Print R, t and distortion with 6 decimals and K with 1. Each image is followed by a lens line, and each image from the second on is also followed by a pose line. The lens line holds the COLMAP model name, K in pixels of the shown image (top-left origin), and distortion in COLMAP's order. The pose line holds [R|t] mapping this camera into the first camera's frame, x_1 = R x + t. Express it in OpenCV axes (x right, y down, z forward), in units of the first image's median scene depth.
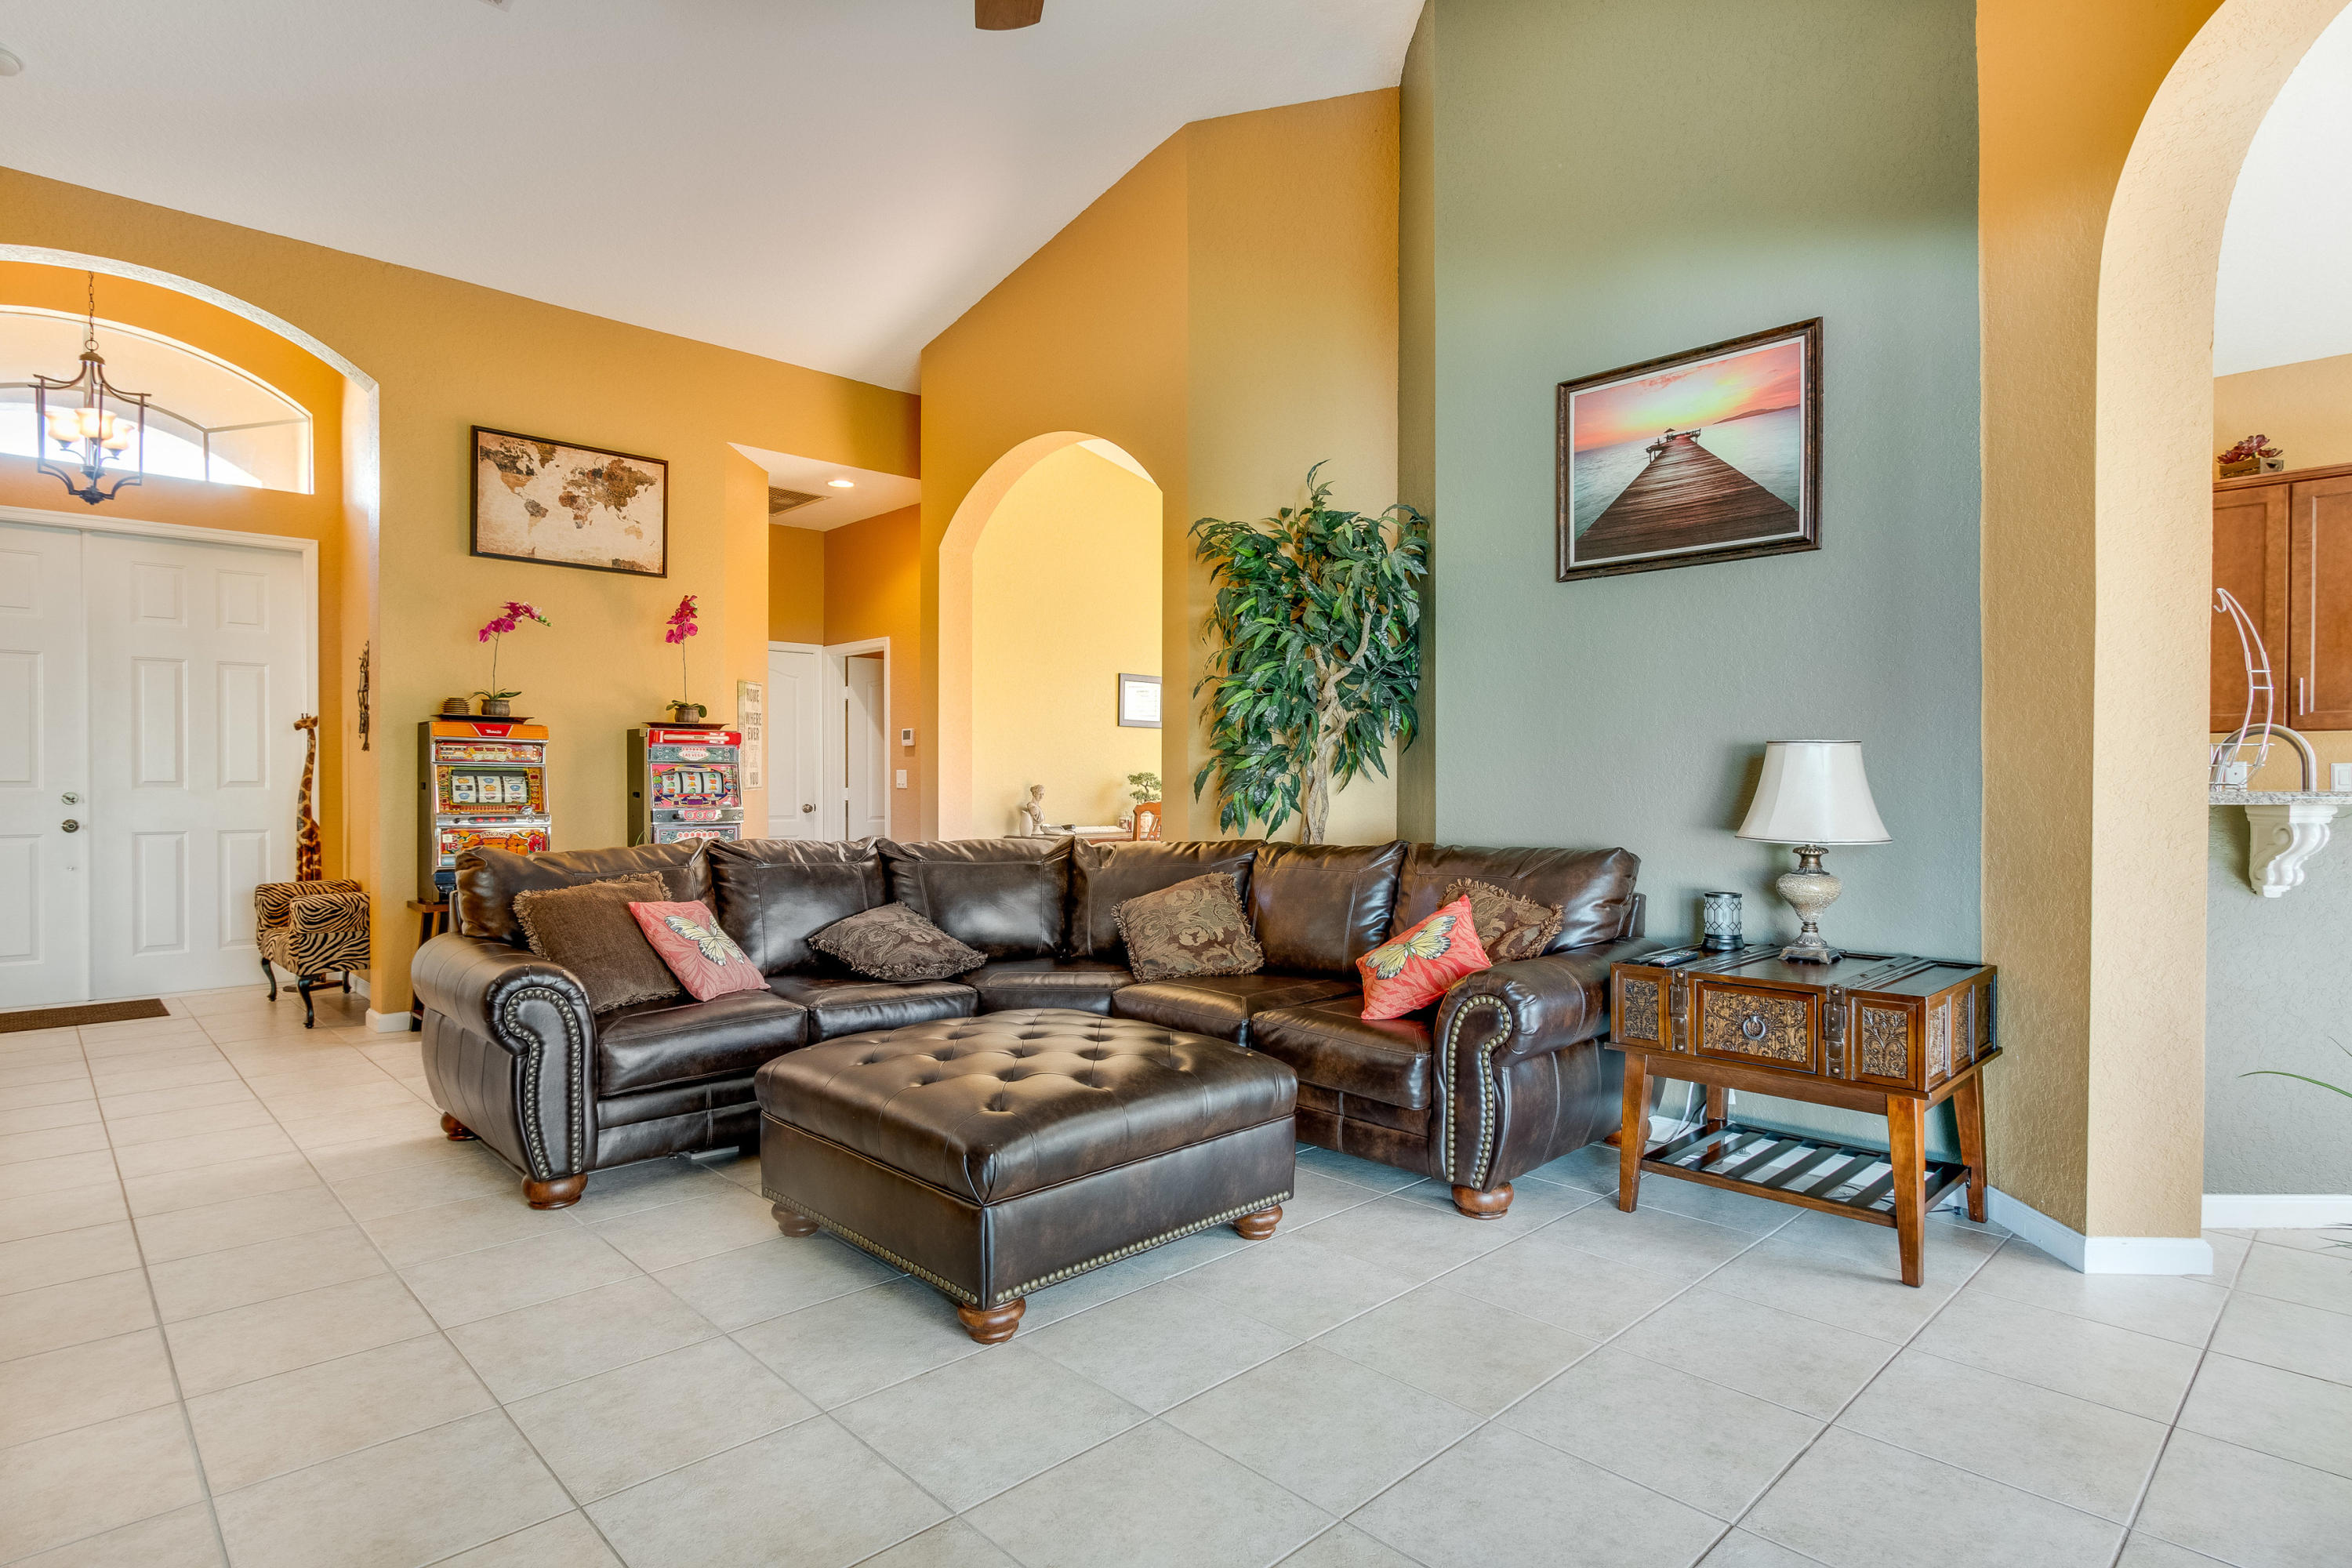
lens RADIAL K [[1269.4, 0, 1184.4], [0, 1269.4, 788.7], [0, 0, 1]] dist [0.000356, 0.002997]
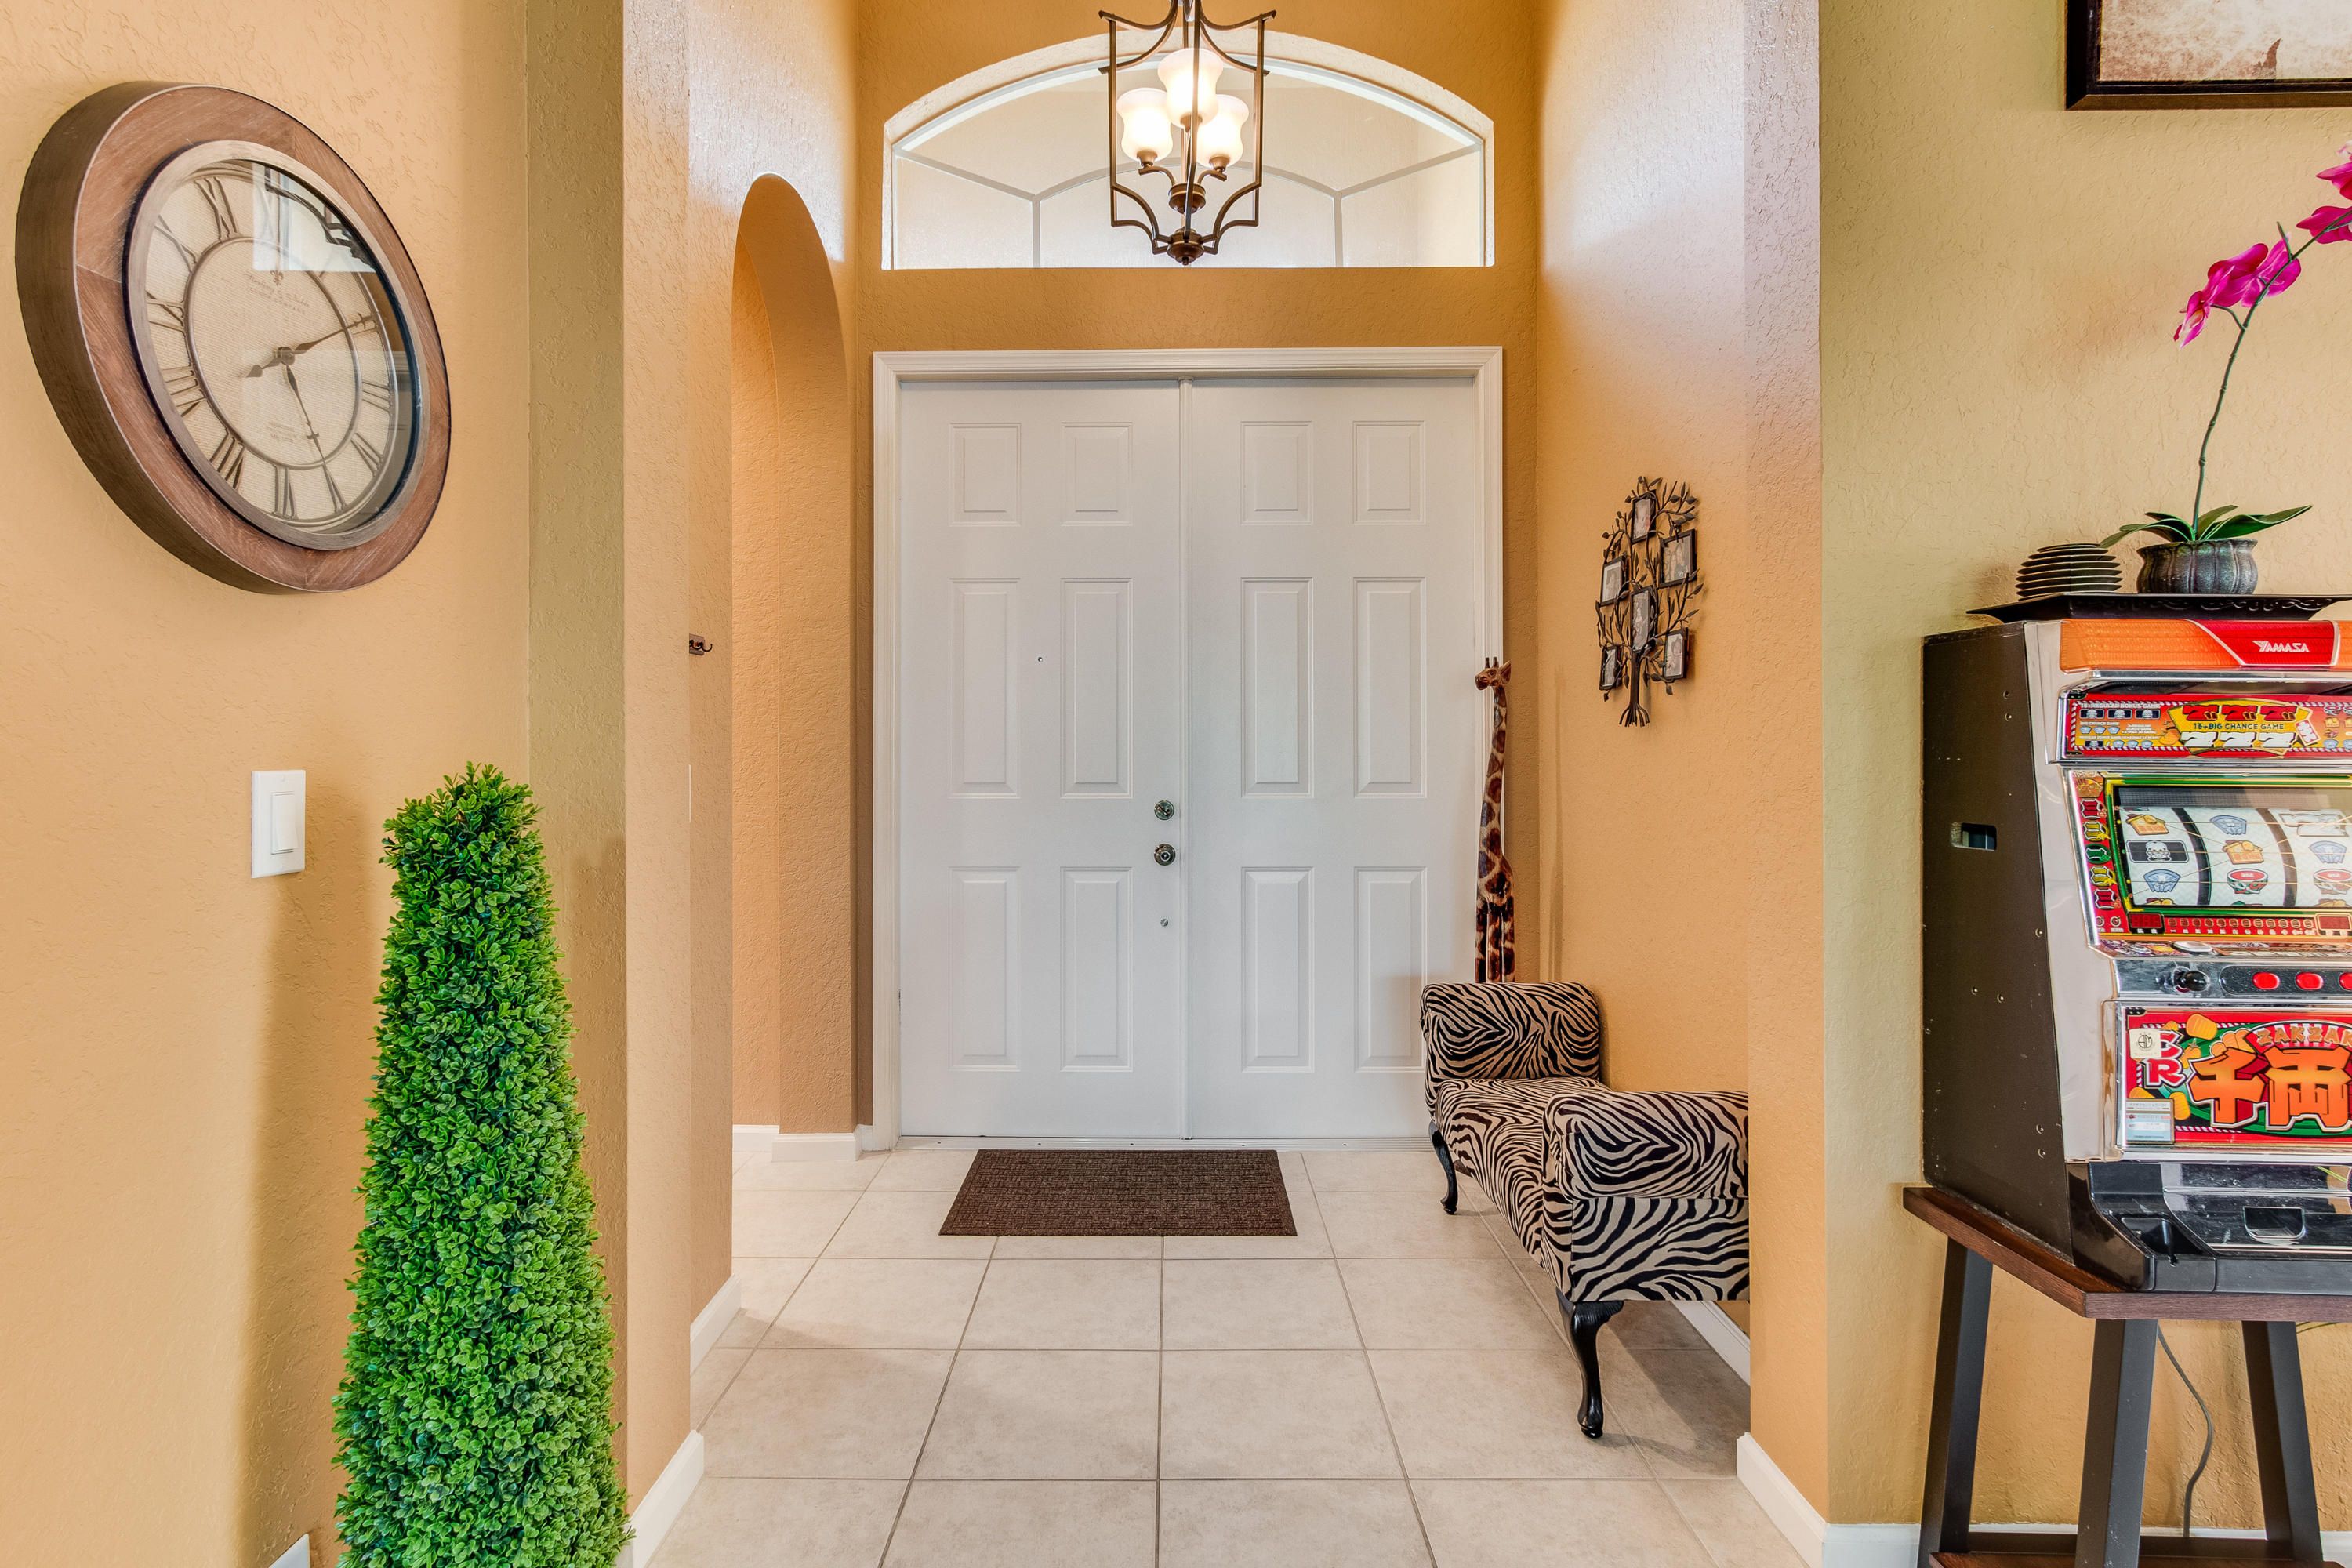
lens RADIAL K [[1072.6, 0, 1124.7], [0, 1072.6, 741.3], [0, 0, 1]] dist [-0.000962, 0.002185]
pose [[0.700729, -0.006796, -0.713396, -0.511680], [-0.002714, 0.999922, -0.012192, -0.019646], [0.713423, 0.010480, 0.700655, 0.614142]]
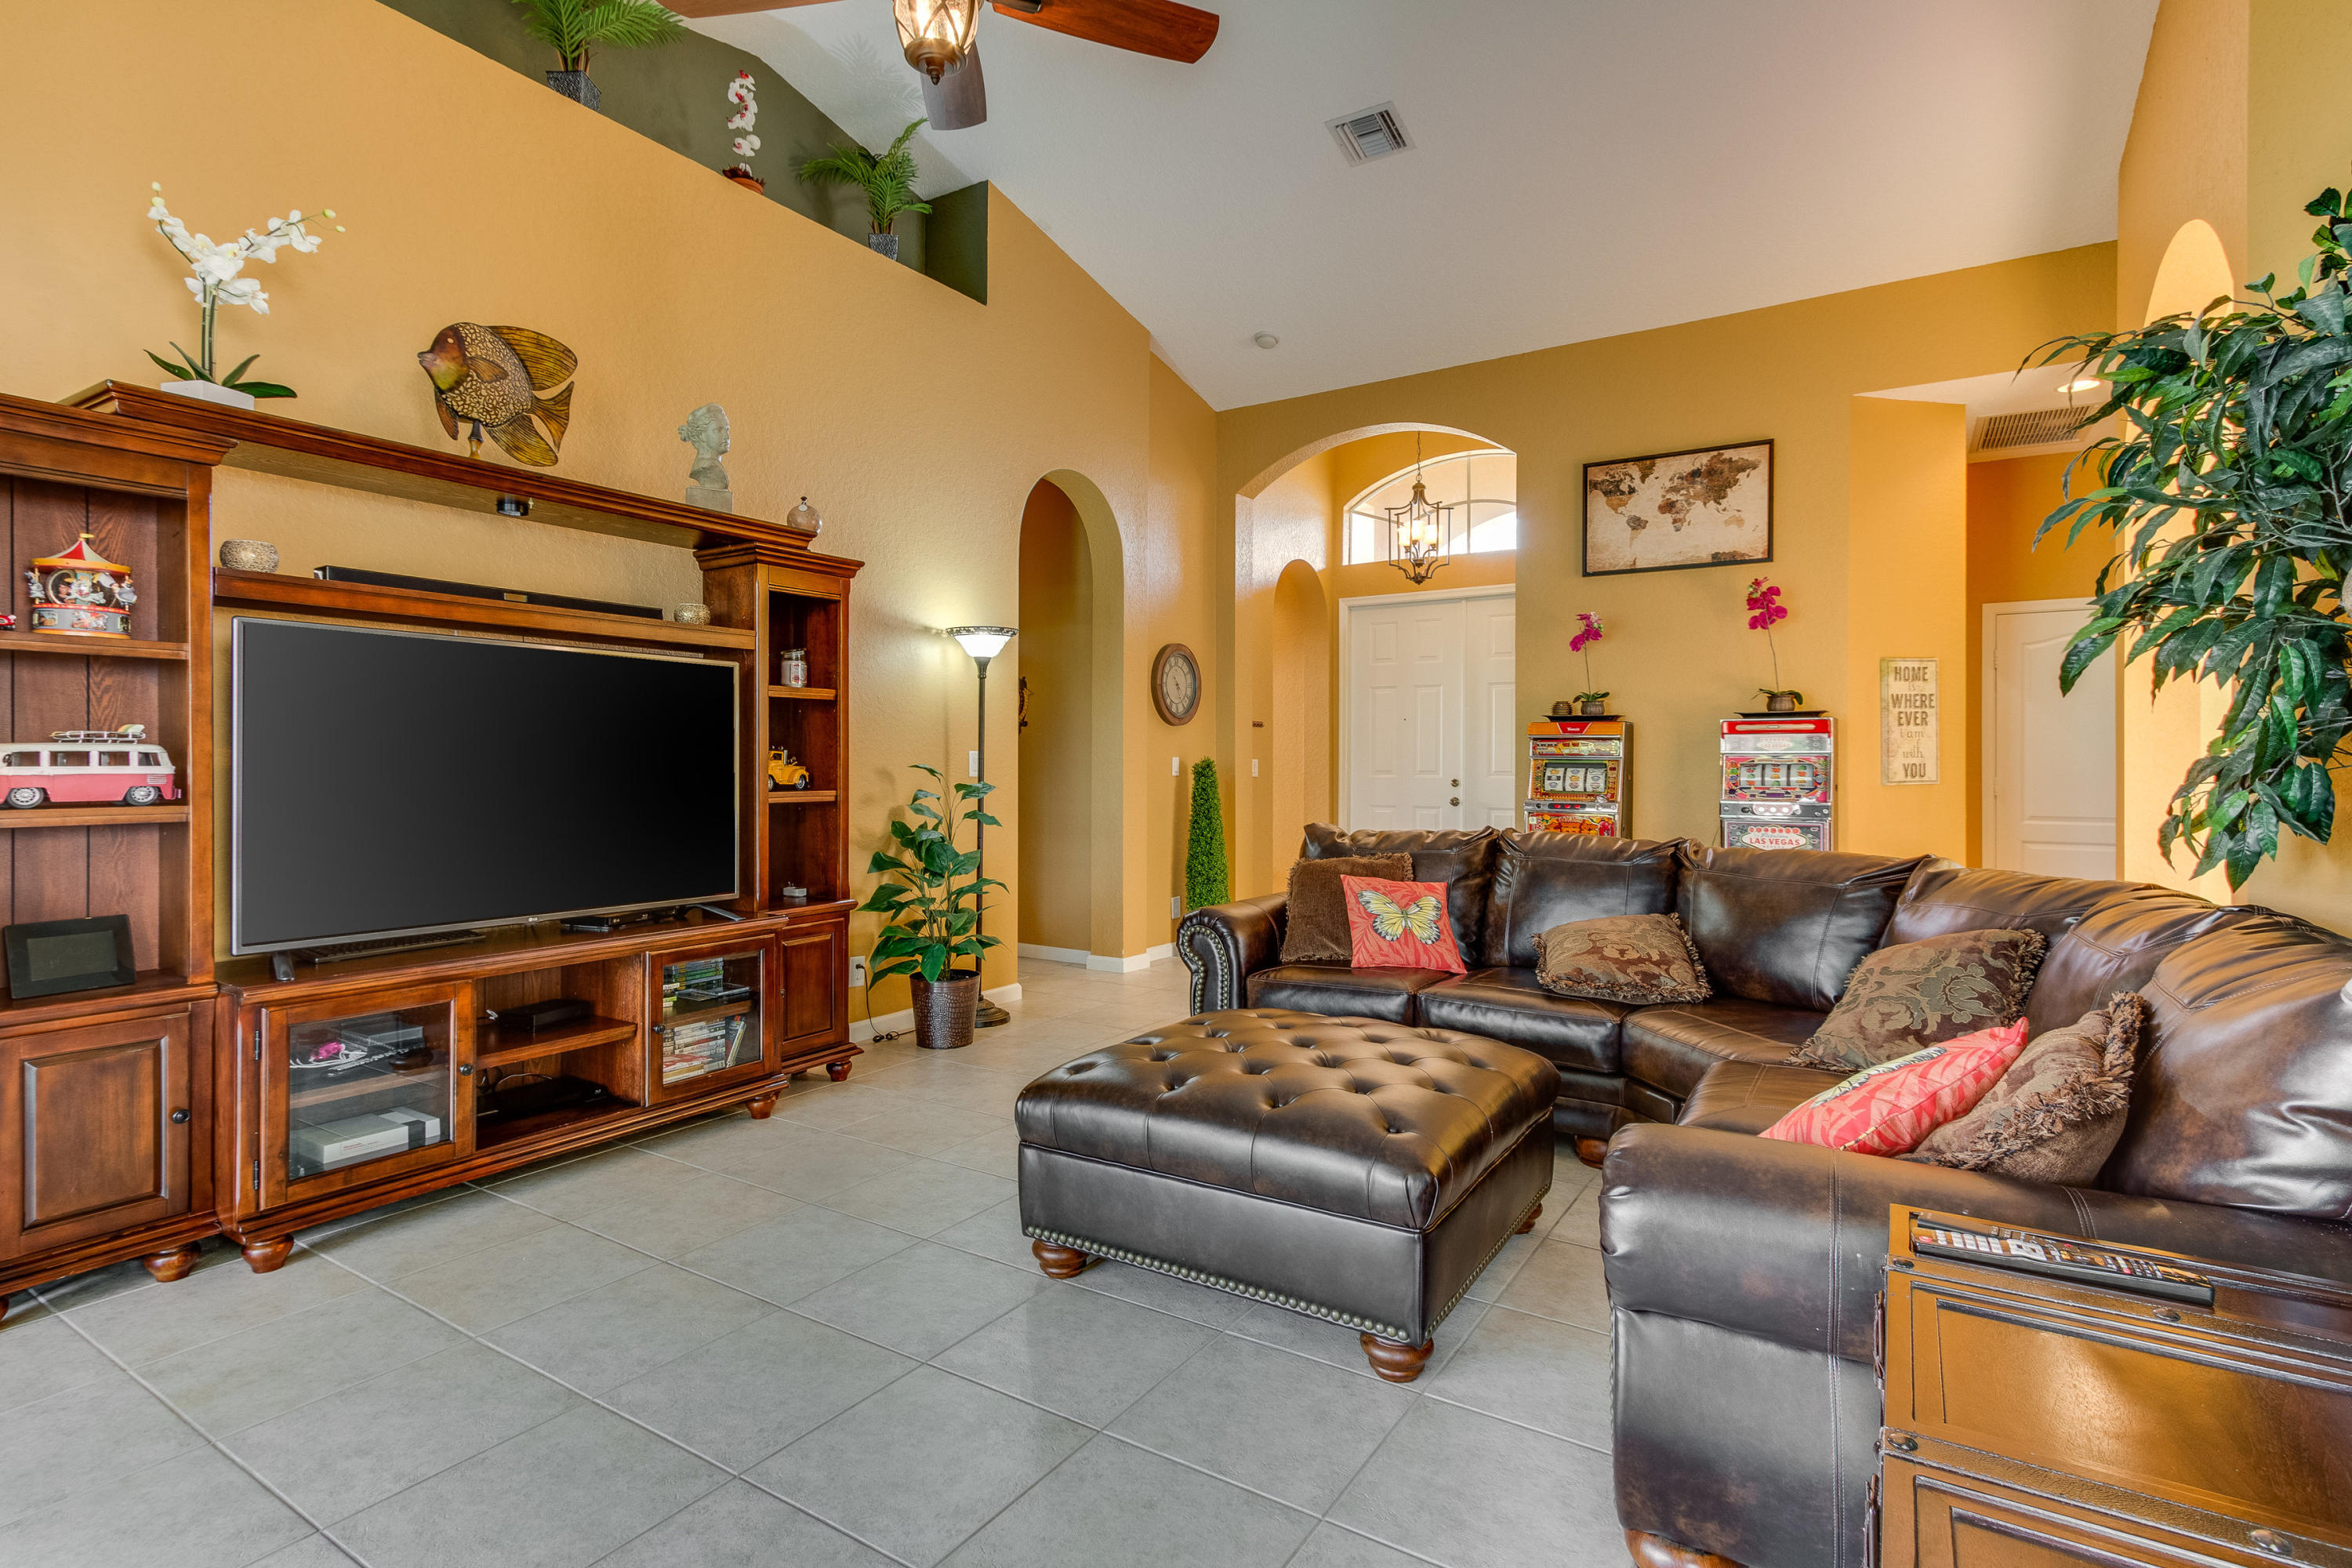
lens RADIAL K [[1178.4, 0, 1155.1], [0, 1178.4, 771.8], [0, 0, 1]] dist [-0.000123, 0.000074]
pose [[0.199874, 0.004900, -0.979809, 0.389788], [-0.010730, 0.999938, 0.002812, -0.005041], [0.979763, 0.009951, 0.199914, 0.386598]]
